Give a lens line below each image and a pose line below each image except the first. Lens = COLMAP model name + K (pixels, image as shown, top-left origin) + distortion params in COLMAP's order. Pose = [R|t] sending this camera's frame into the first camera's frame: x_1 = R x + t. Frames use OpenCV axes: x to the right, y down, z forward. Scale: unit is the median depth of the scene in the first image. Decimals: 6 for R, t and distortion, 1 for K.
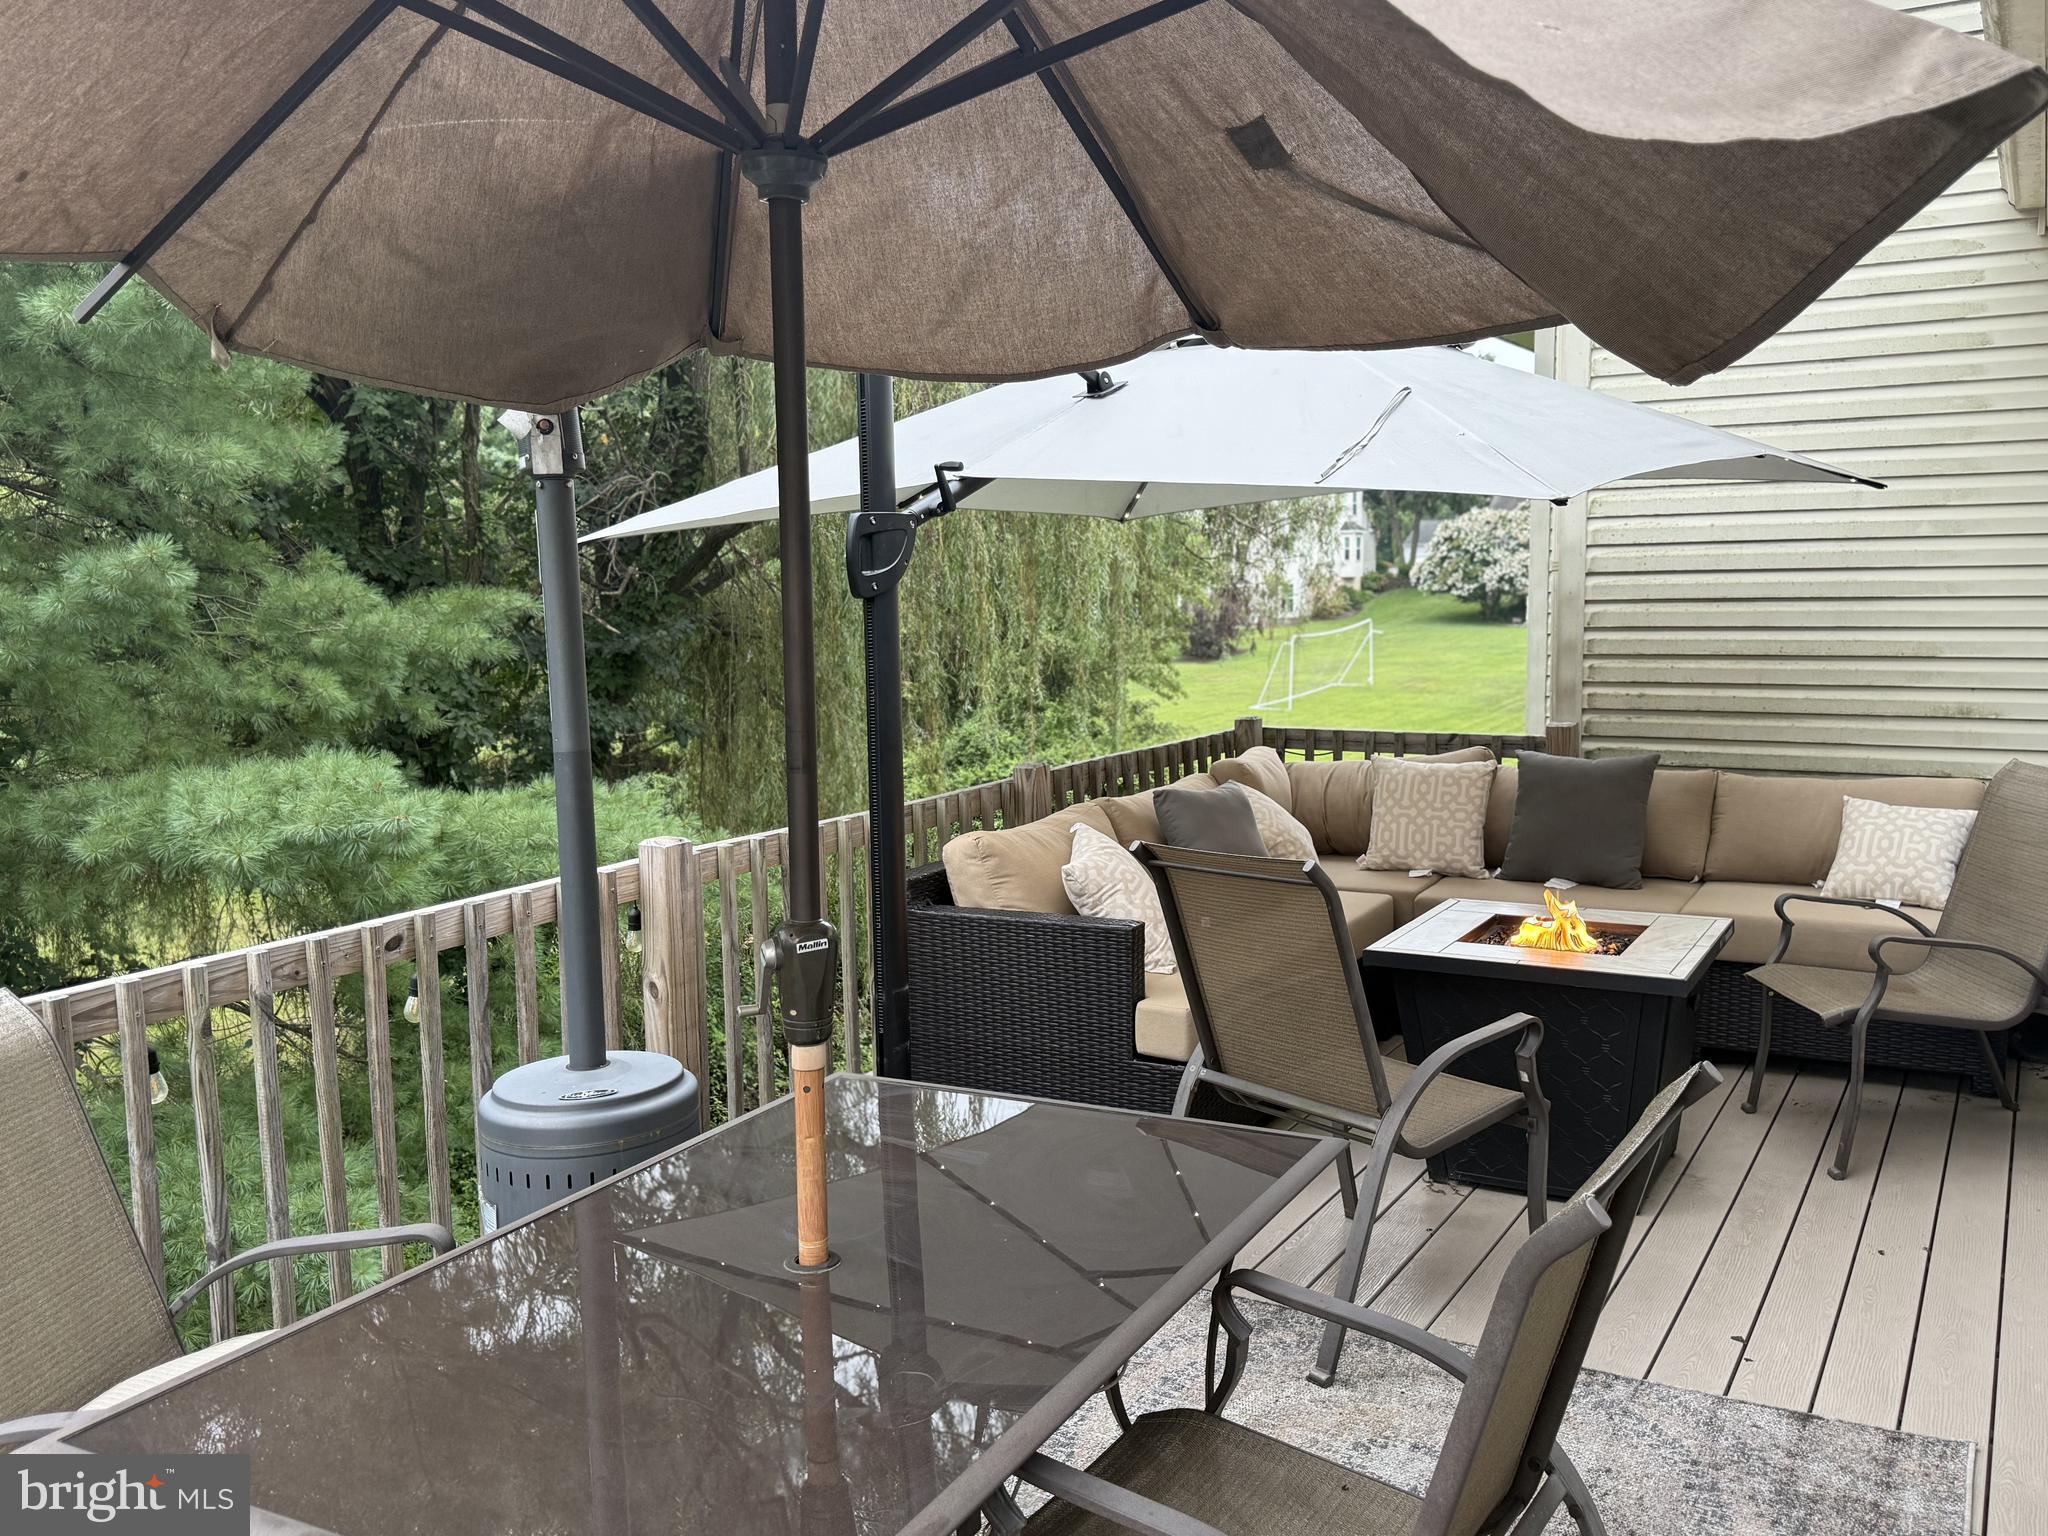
lens RADIAL K [[1748.2, 0, 1027.0], [0, 1748.2, 768.1], [0, 0, 1]] dist [0.045354, 0.013319]
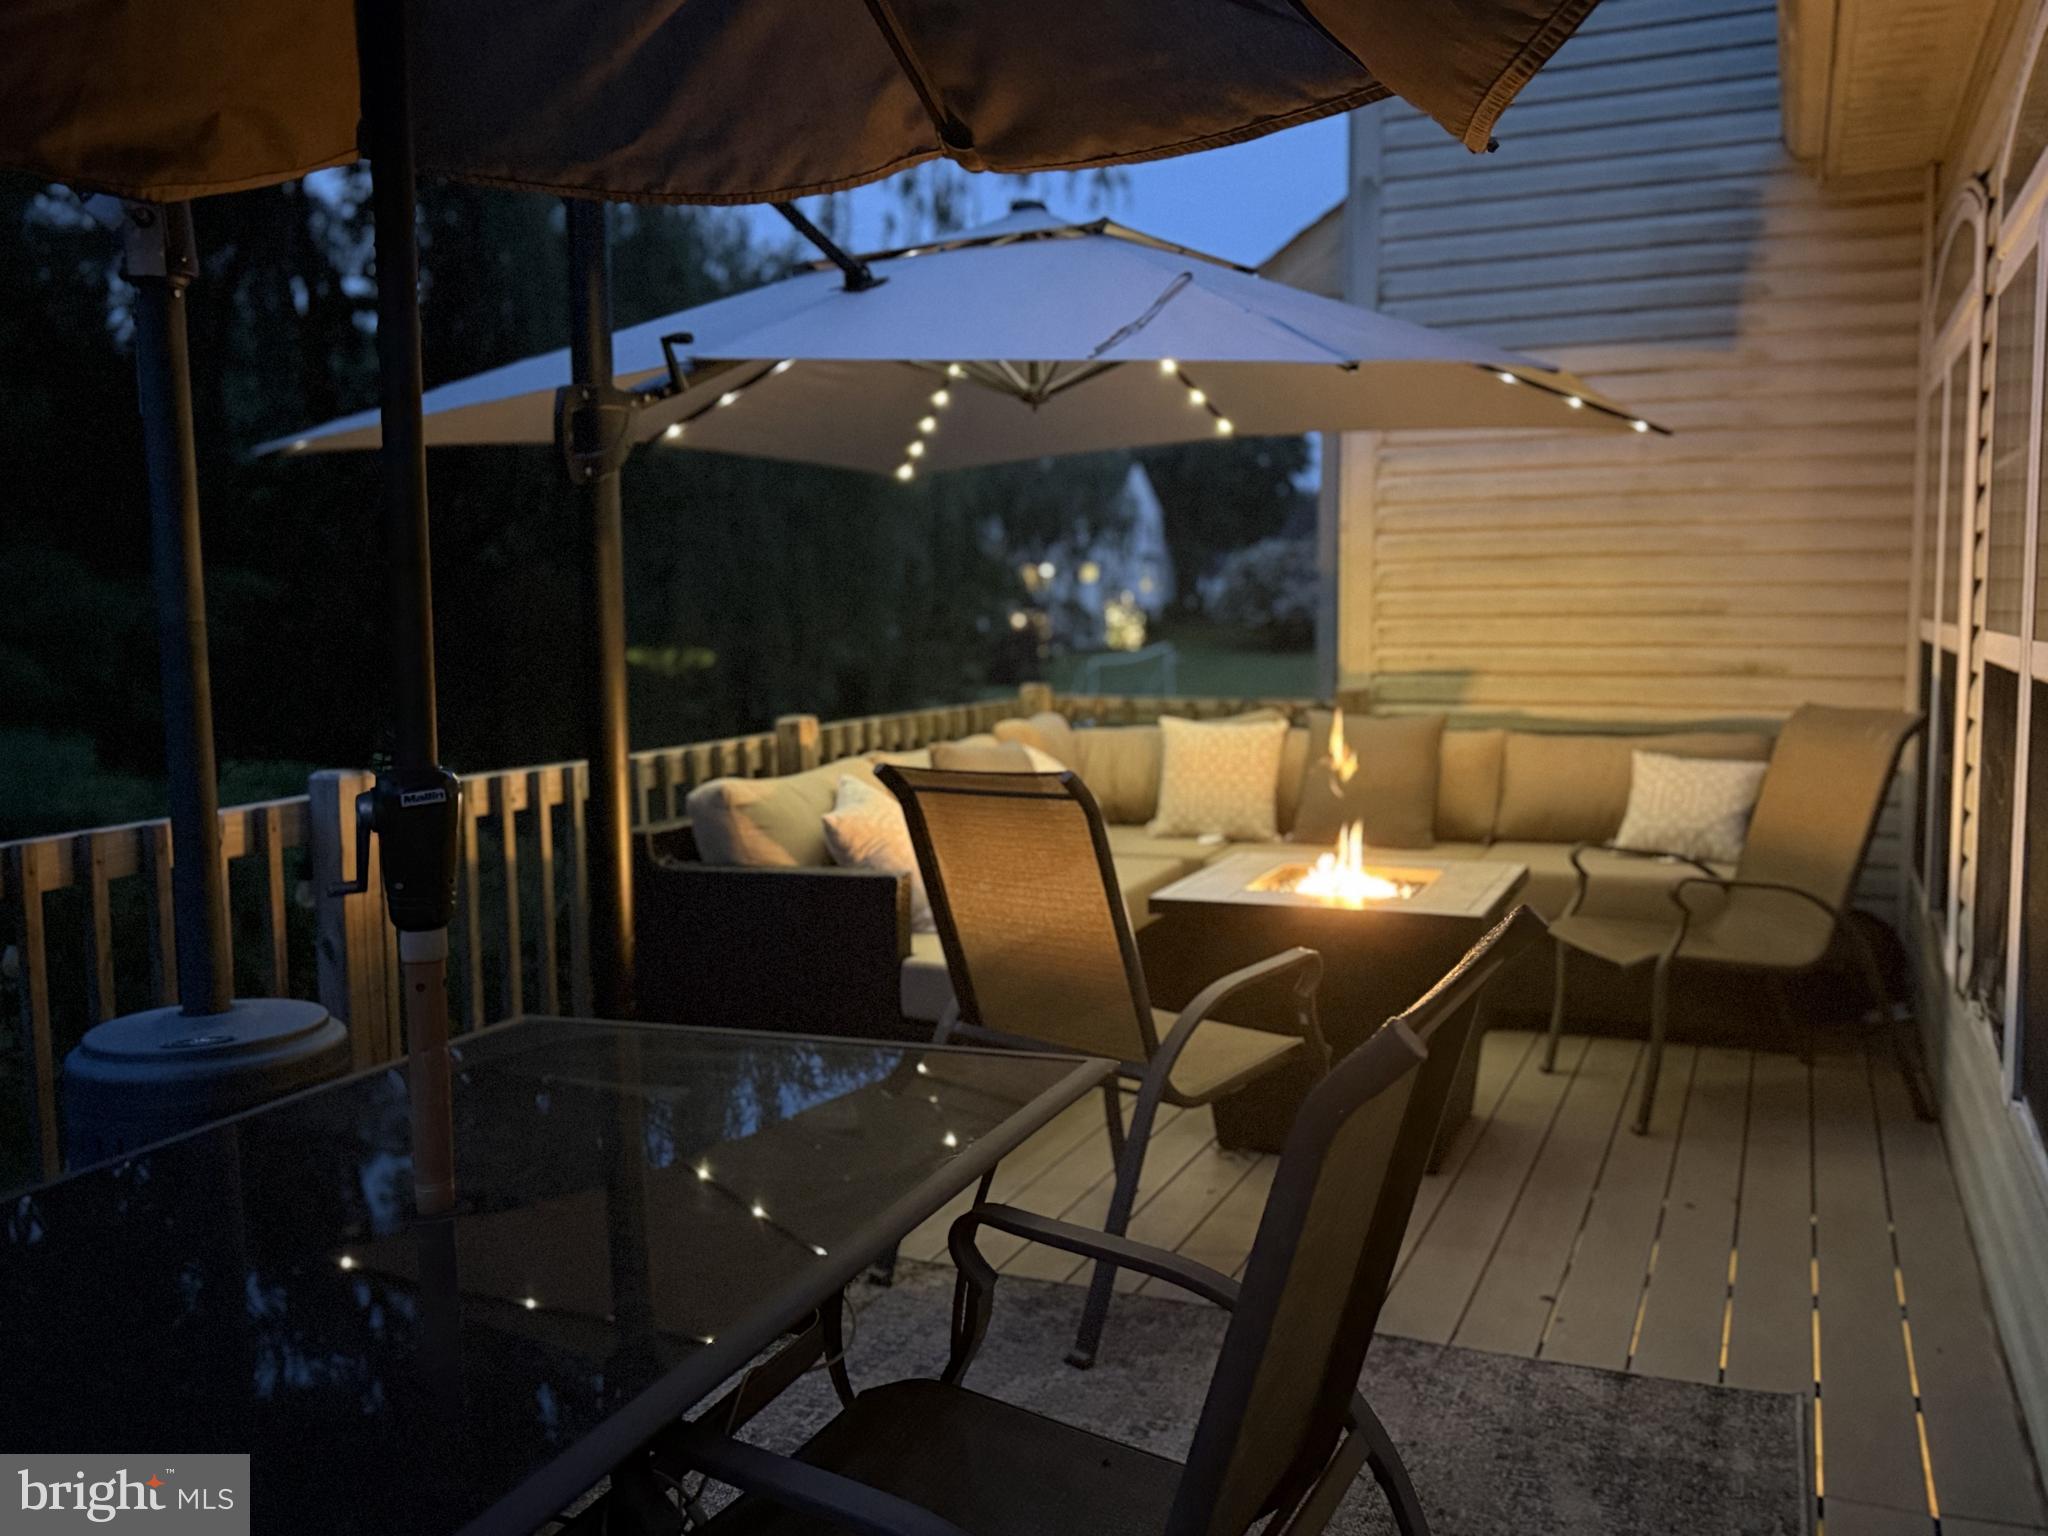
lens RADIAL K [[1719.1, 0, 1026.1], [0, 1719.1, 767.7], [0, 0, 1]] dist [0.073140, -0.016019]
pose [[0.994032, -0.001576, 0.109075, 0.040139], [0.004444, 0.999651, -0.026054, 0.077820], [-0.108995, 0.026383, 0.993692, 0.141834]]
